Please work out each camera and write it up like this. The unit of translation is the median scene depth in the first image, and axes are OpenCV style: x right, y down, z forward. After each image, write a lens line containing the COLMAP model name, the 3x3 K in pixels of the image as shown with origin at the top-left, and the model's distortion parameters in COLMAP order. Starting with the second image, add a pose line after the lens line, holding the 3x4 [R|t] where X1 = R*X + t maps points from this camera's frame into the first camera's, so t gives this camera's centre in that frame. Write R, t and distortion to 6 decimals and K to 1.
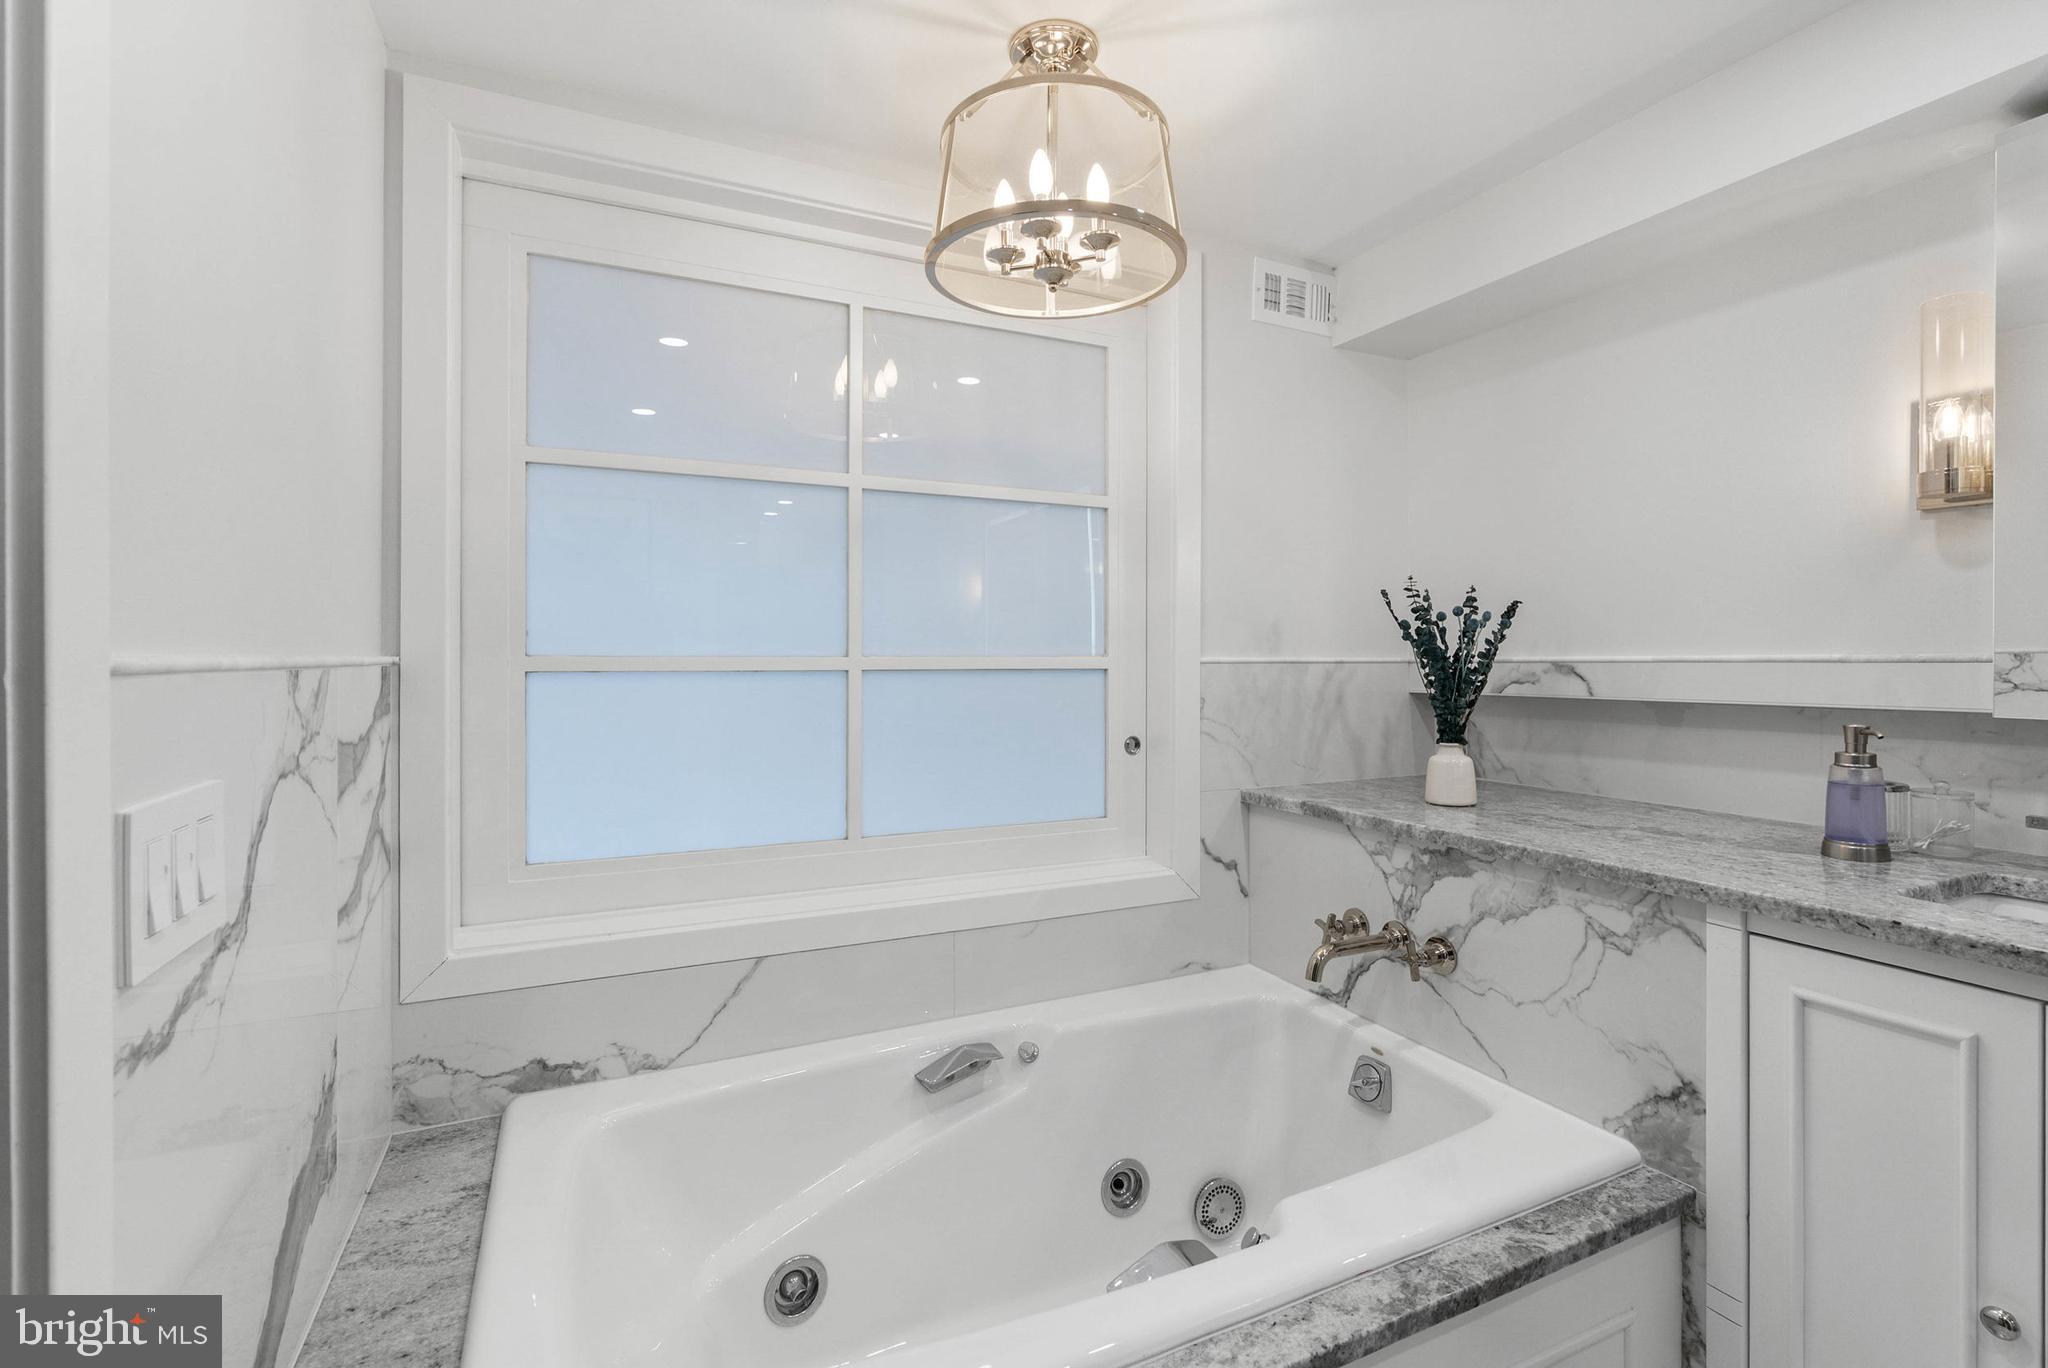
lens RADIAL K [[932.4, 0, 1030.9], [0, 932.4, 662.0], [0, 0, 1]] dist [-0.008634, 0.002753]
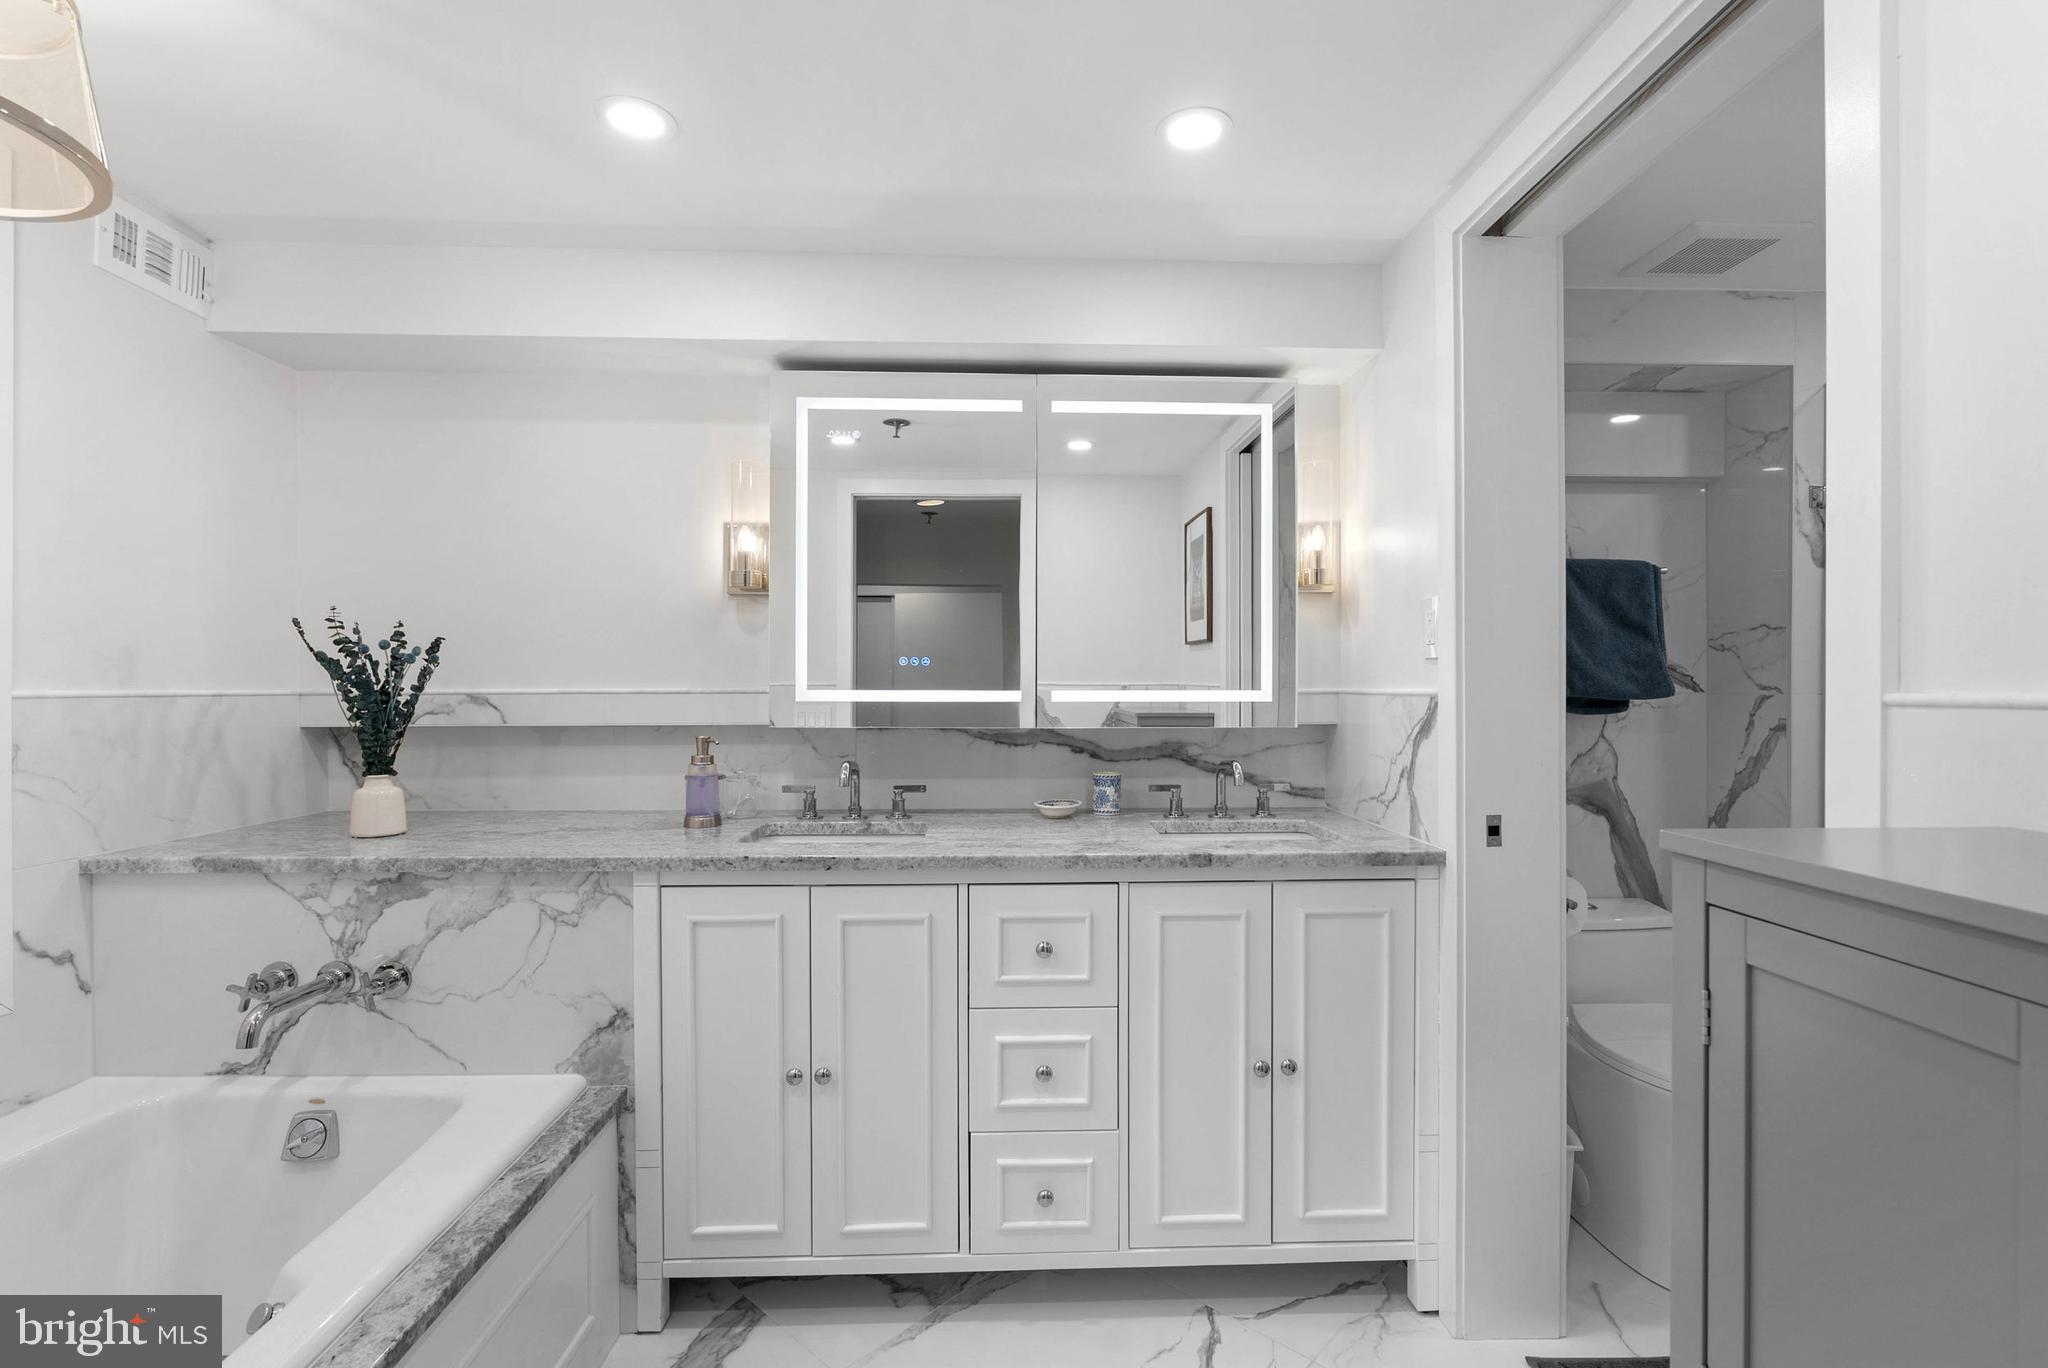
lens RADIAL K [[932.4, 0, 1028.6], [0, 932.4, 686.0], [0, 0, 1]] dist [-0.008634, 0.002753]
pose [[0.397194, 0.002483, 0.917731, -0.256633], [0.002421, 0.999990, -0.003753, -0.005284], [-0.917732, 0.003713, 0.397184, -0.064369]]
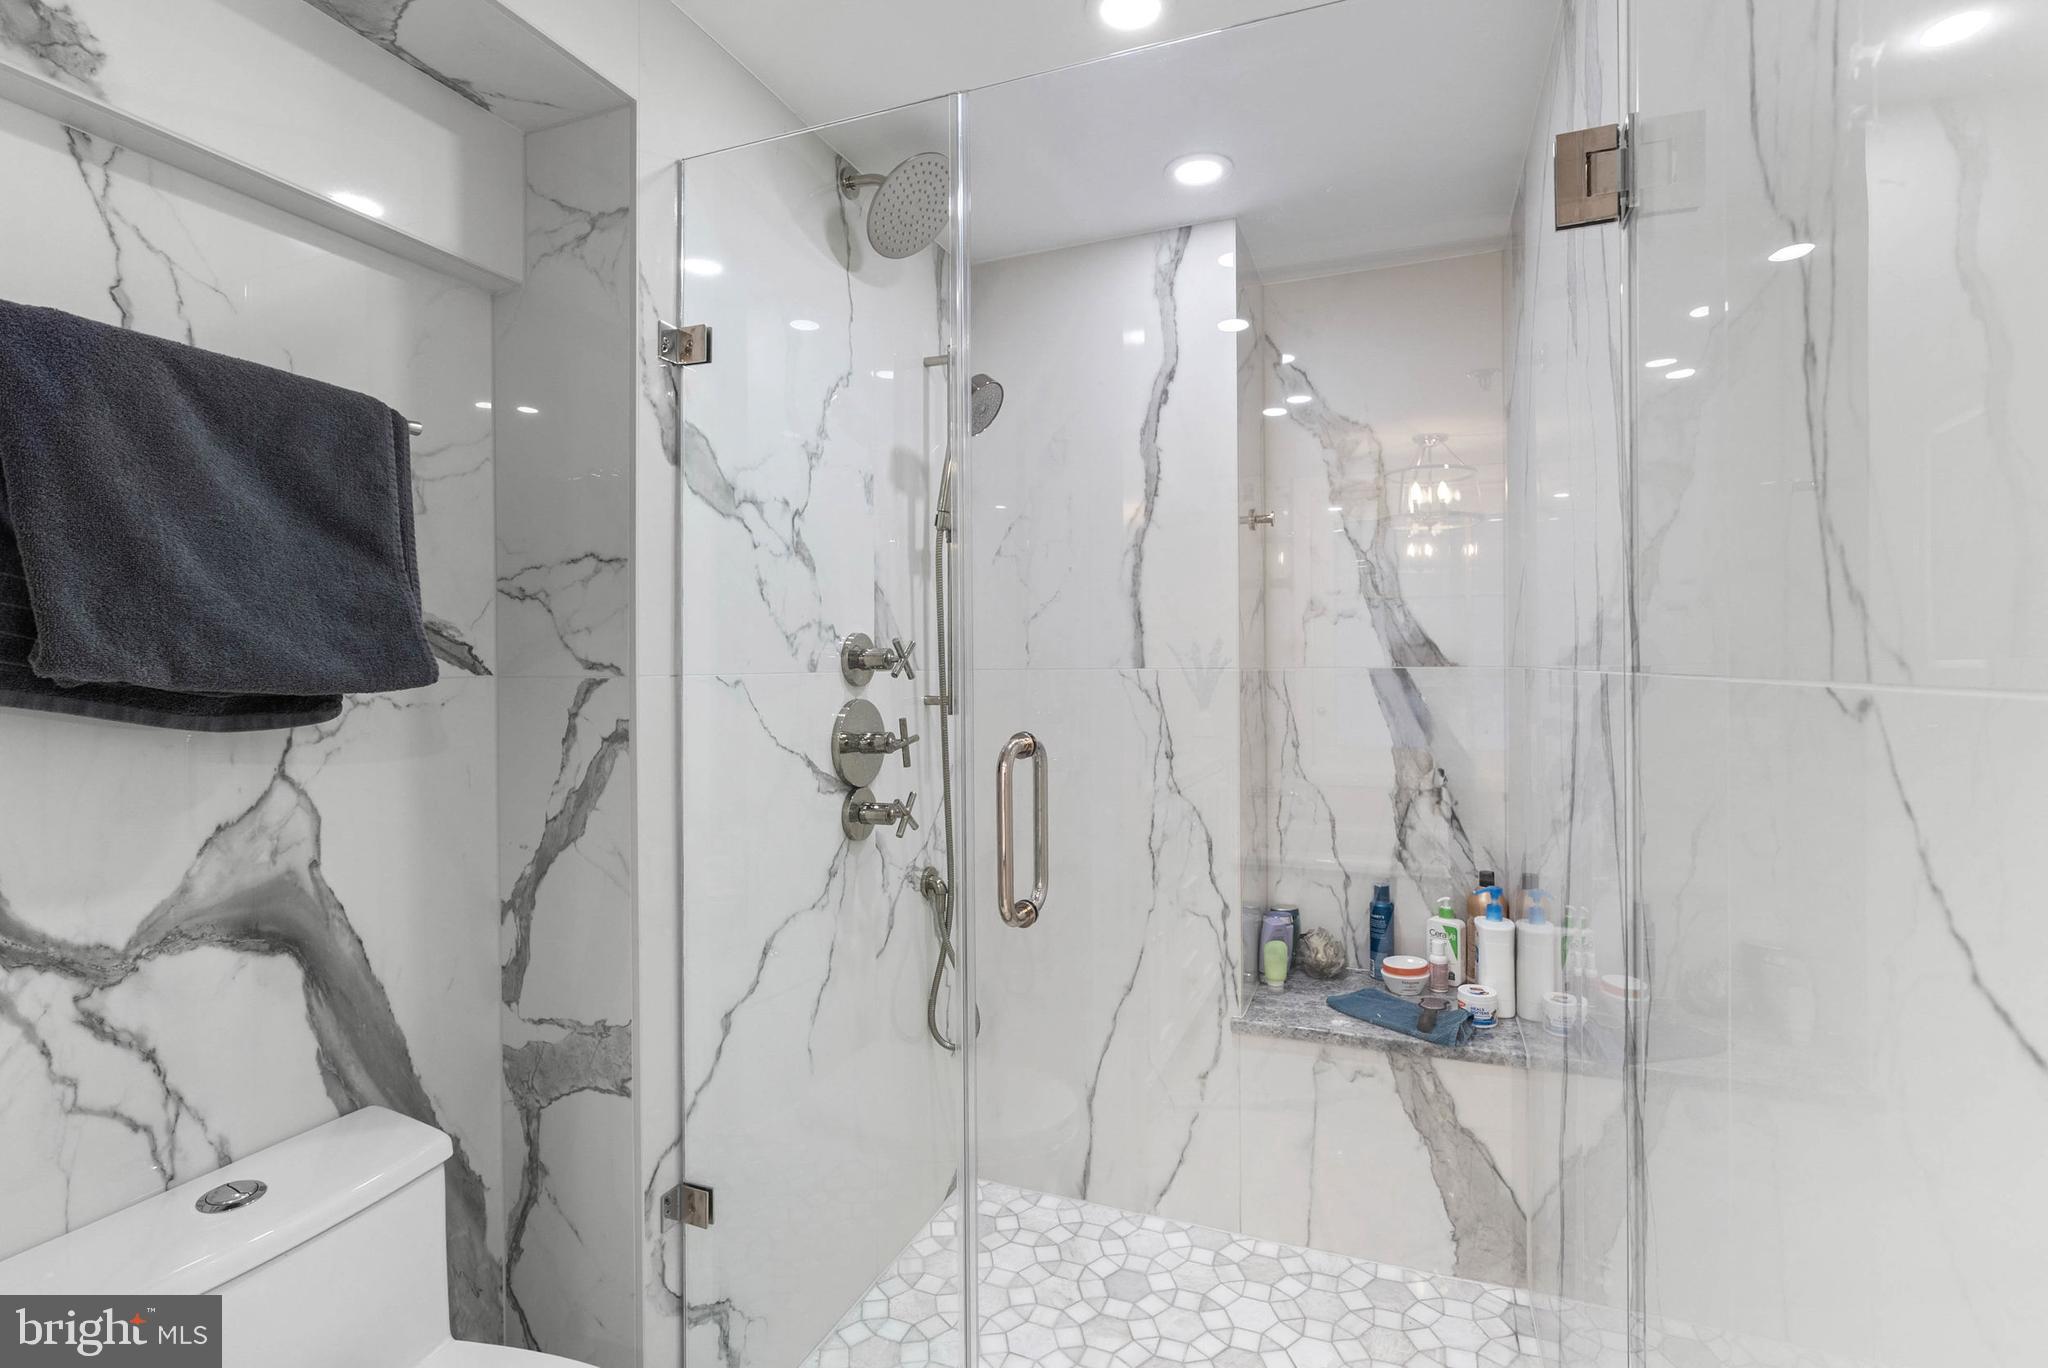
lens RADIAL K [[932.4, 0, 1018.2], [0, 932.4, 669.7], [0, 0, 1]] dist [-0.008634, 0.002753]
pose [[-0.667601, 0.005890, 0.744496, 0.738182], [0.011818, 0.999927, 0.002687, 0.000991], [-0.744425, 0.010592, -0.667622, -0.290216]]
